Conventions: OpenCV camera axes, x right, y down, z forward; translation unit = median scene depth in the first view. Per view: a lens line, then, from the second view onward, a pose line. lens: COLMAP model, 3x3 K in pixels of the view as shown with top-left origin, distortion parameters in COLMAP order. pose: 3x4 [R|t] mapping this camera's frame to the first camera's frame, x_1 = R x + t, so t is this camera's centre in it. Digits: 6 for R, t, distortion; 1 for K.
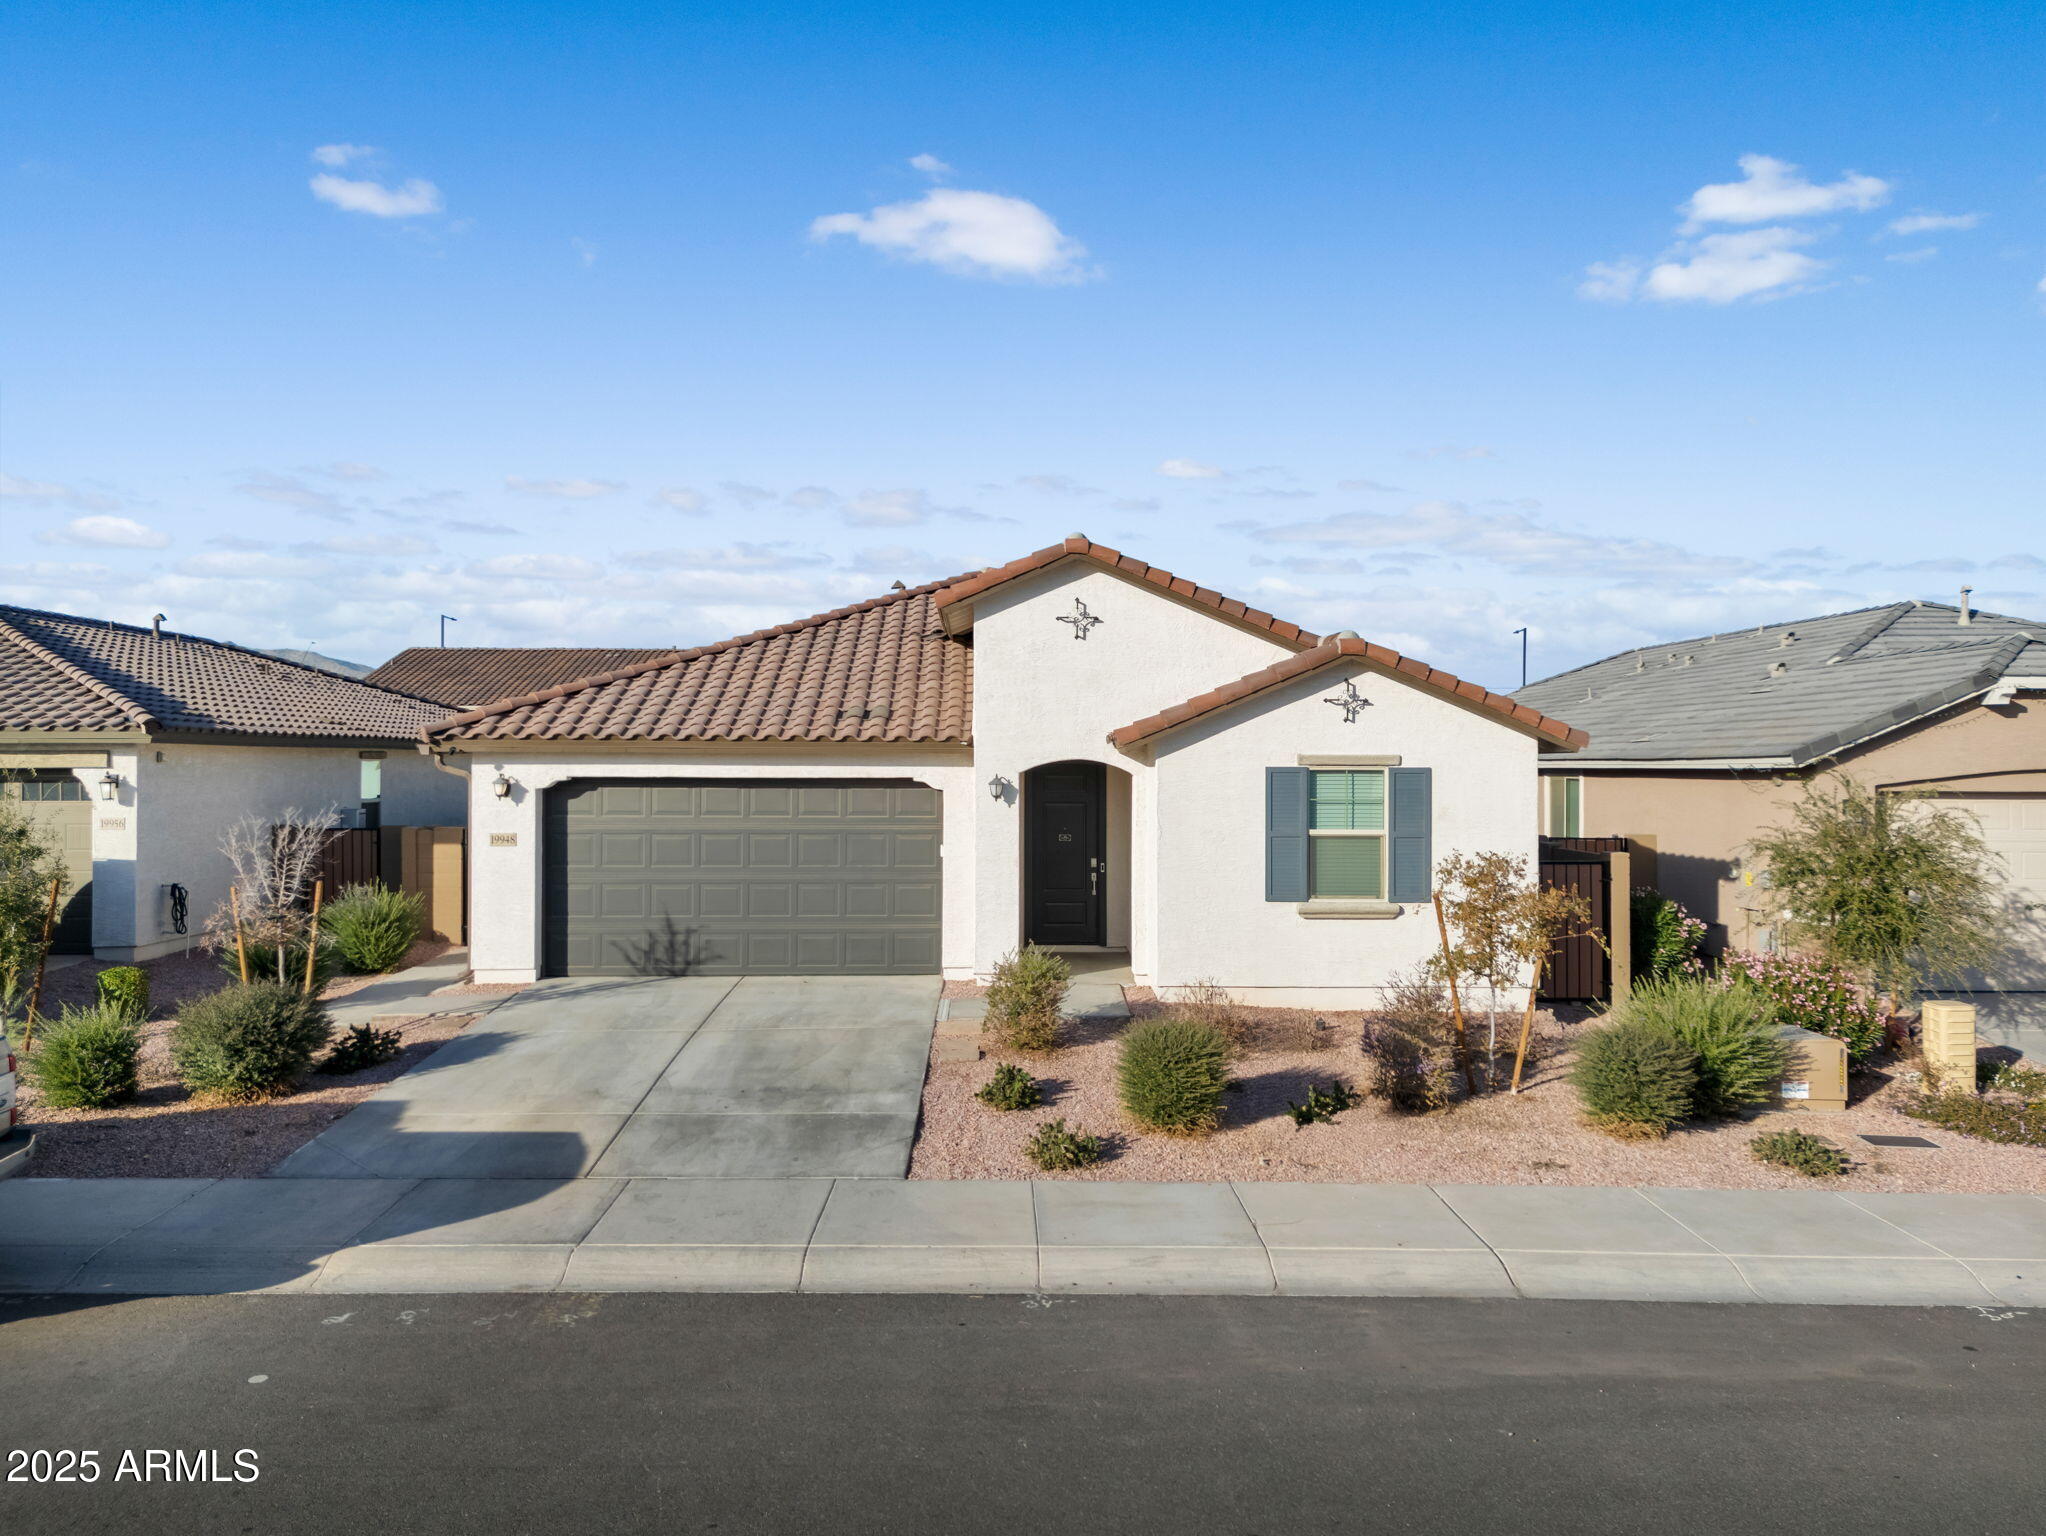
lens RADIAL K [[1519.9, 0, 1023.0], [0, 1519.9, 768.0], [0, 0, 1]] dist [0.068489, -0.073092]
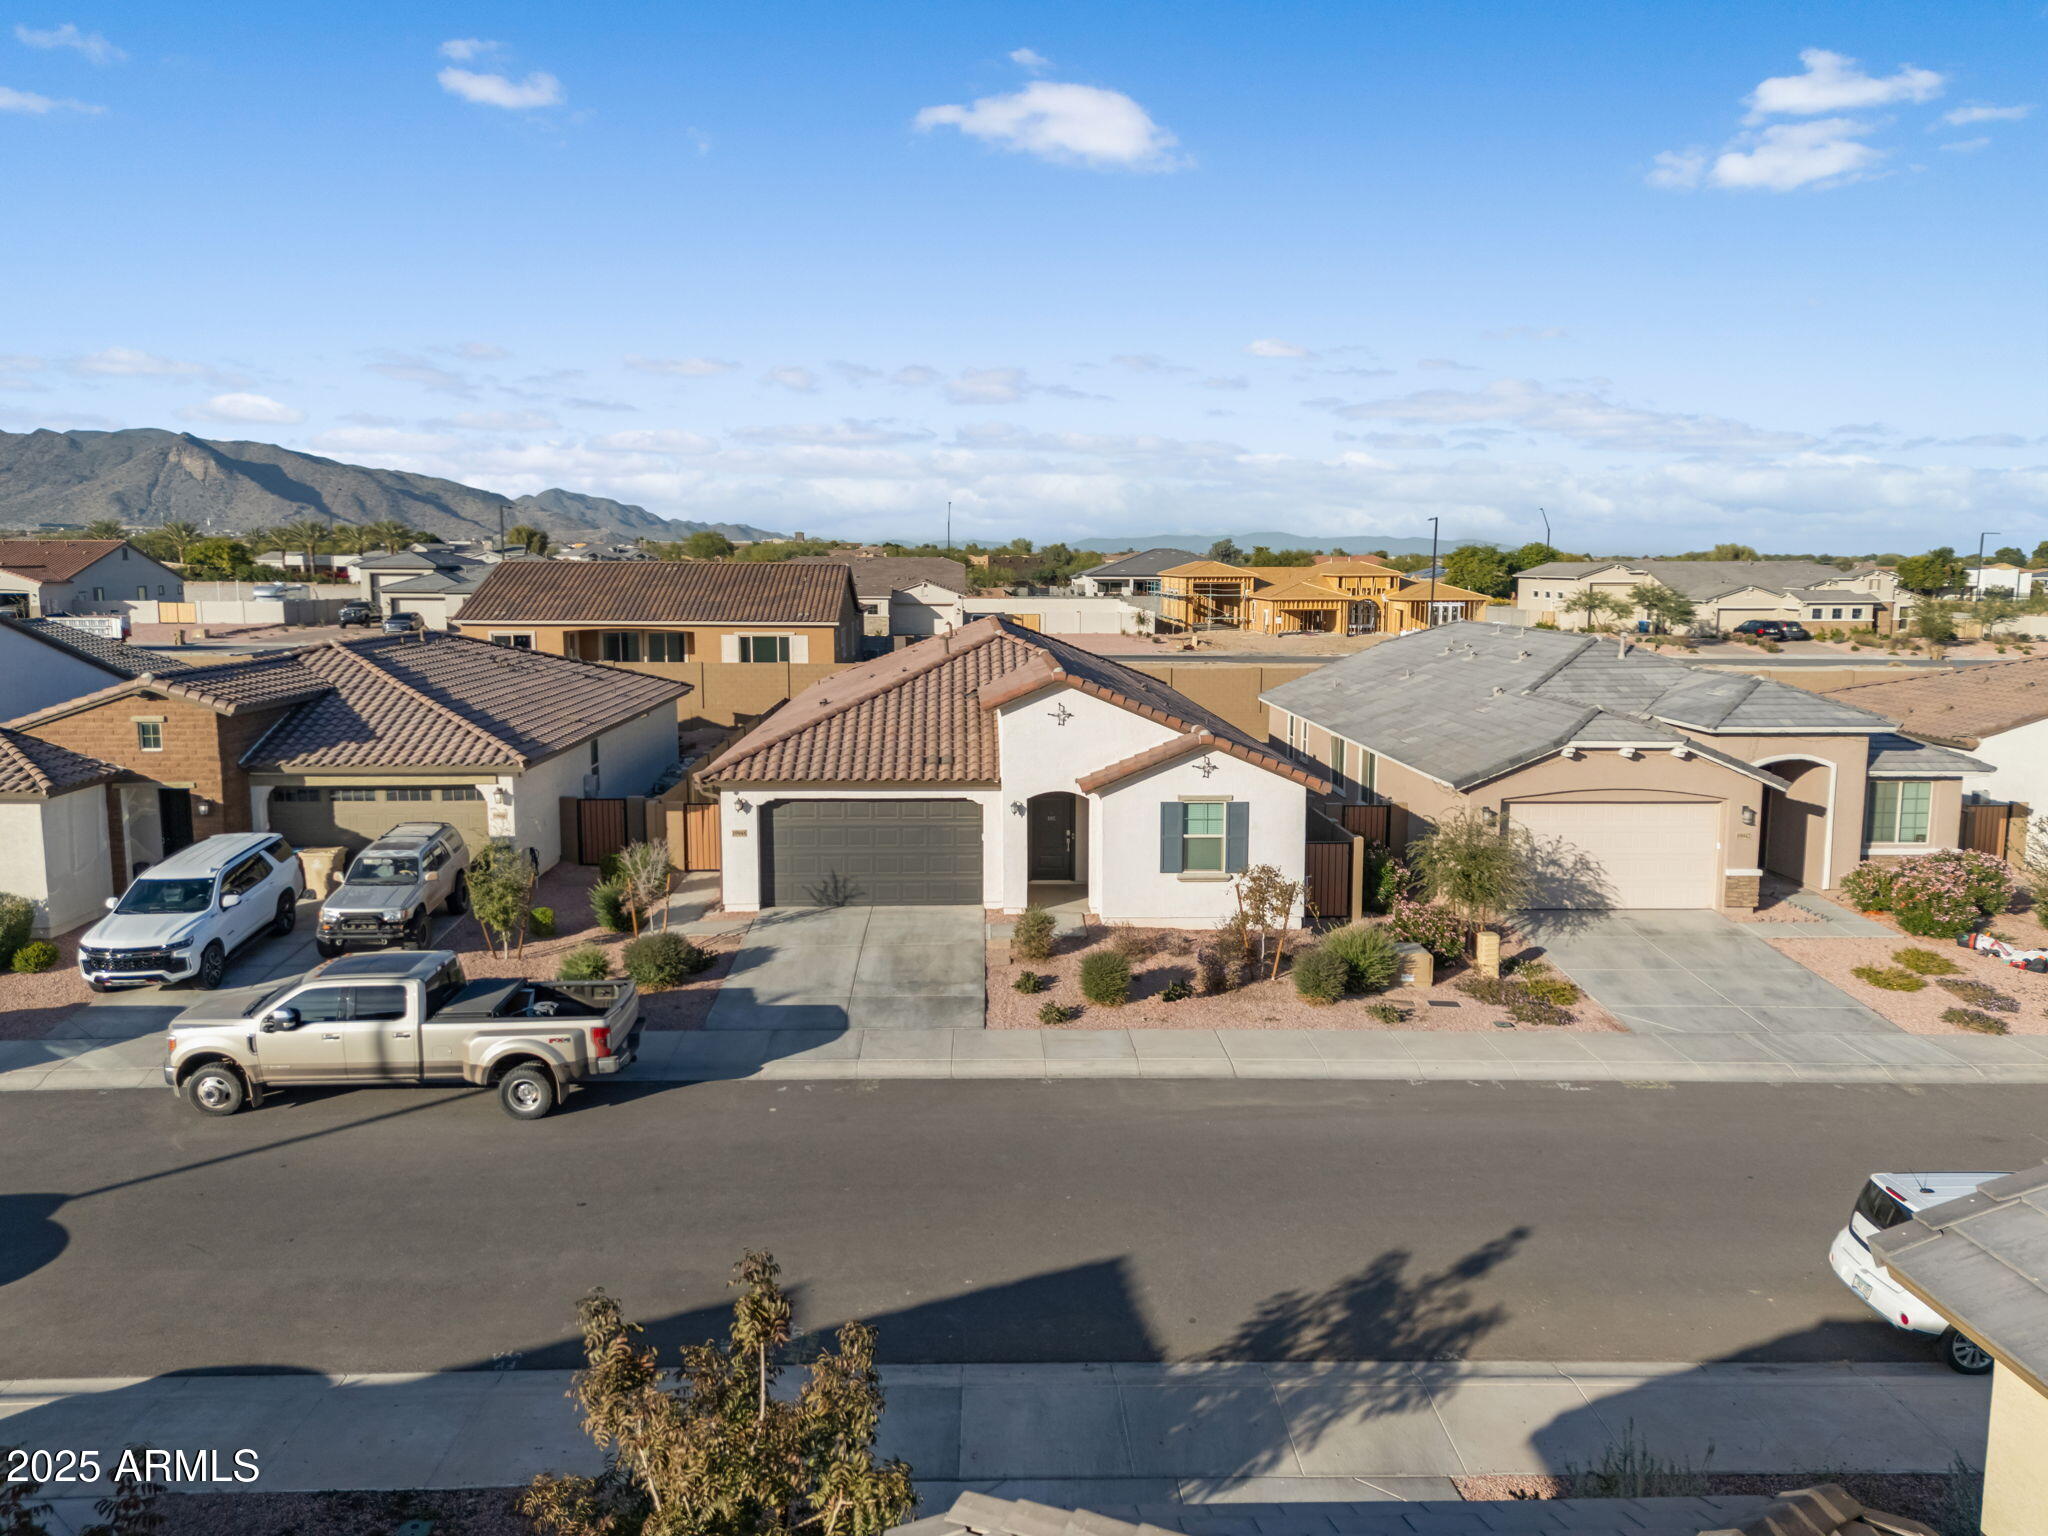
lens RADIAL K [[1521.4, 0, 1024.0], [0, 1521.4, 768.0], [0, 0, 1]] dist [0.068489, -0.073092]
pose [[0.999831, -0.004191, 0.017899, -0.042754], [0.001692, 0.990514, 0.137404, -0.313735], [-0.018305, -0.137350, 0.990353, -0.876460]]
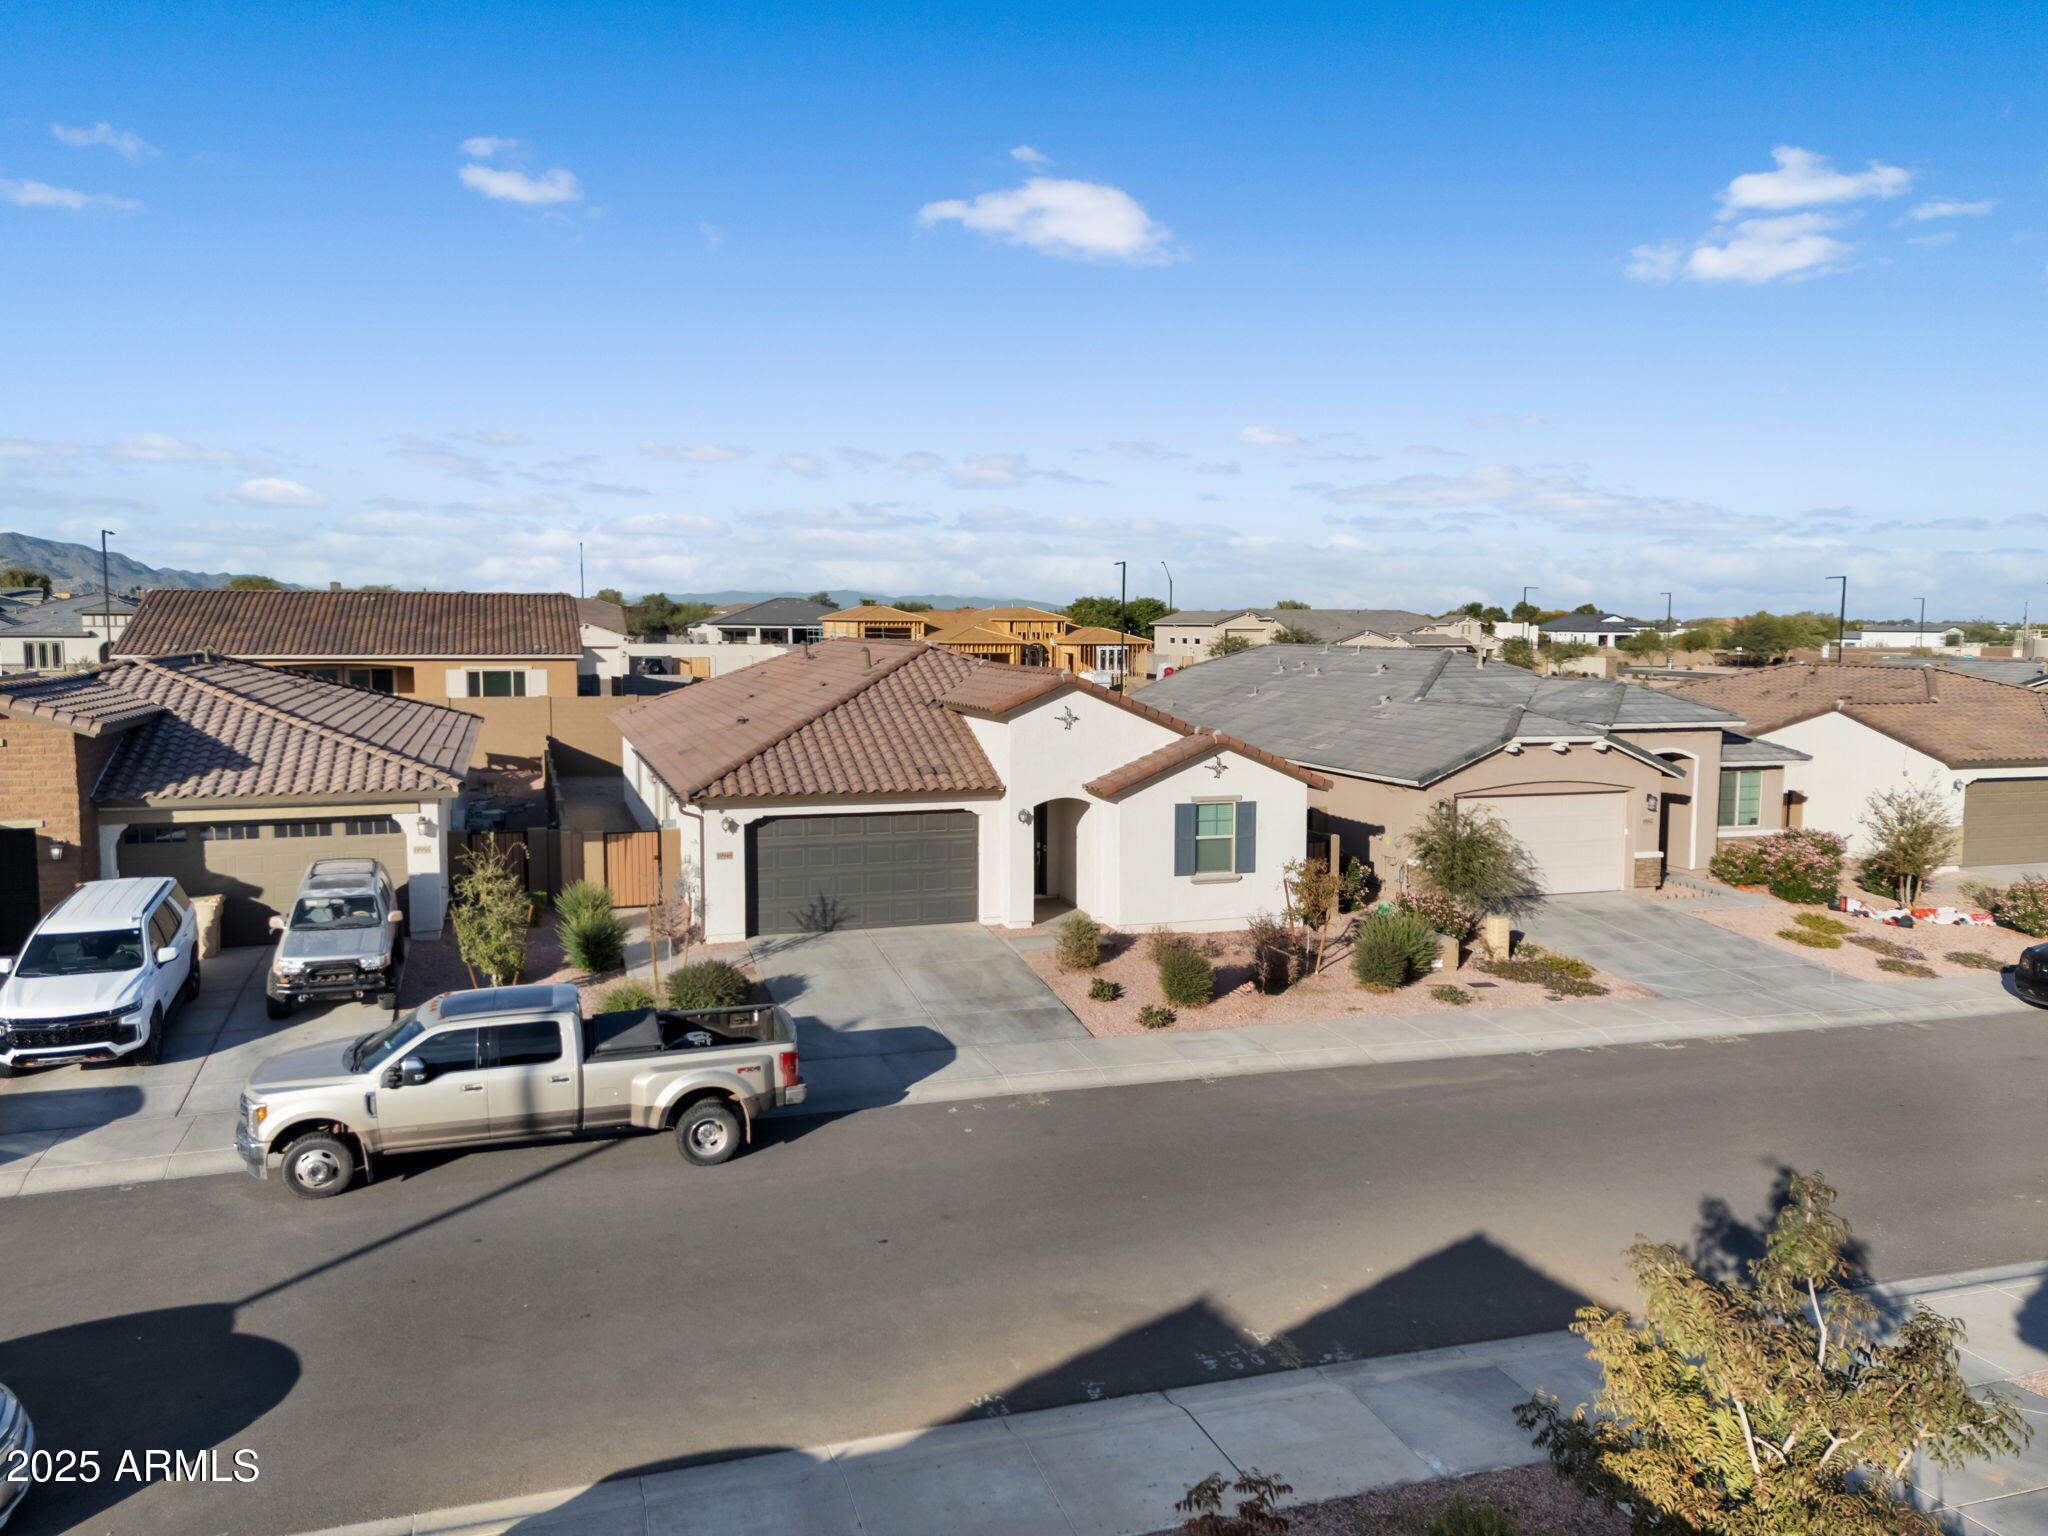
lens RADIAL K [[1521.4, 0, 1024.0], [0, 1521.4, 768.0], [0, 0, 1]] dist [0.068489, -0.073092]
pose [[0.955448, -0.028605, 0.293770, -0.582801], [-0.000950, 0.994990, 0.099975, -0.239408], [-0.295158, -0.095800, 0.950634, -0.723451]]
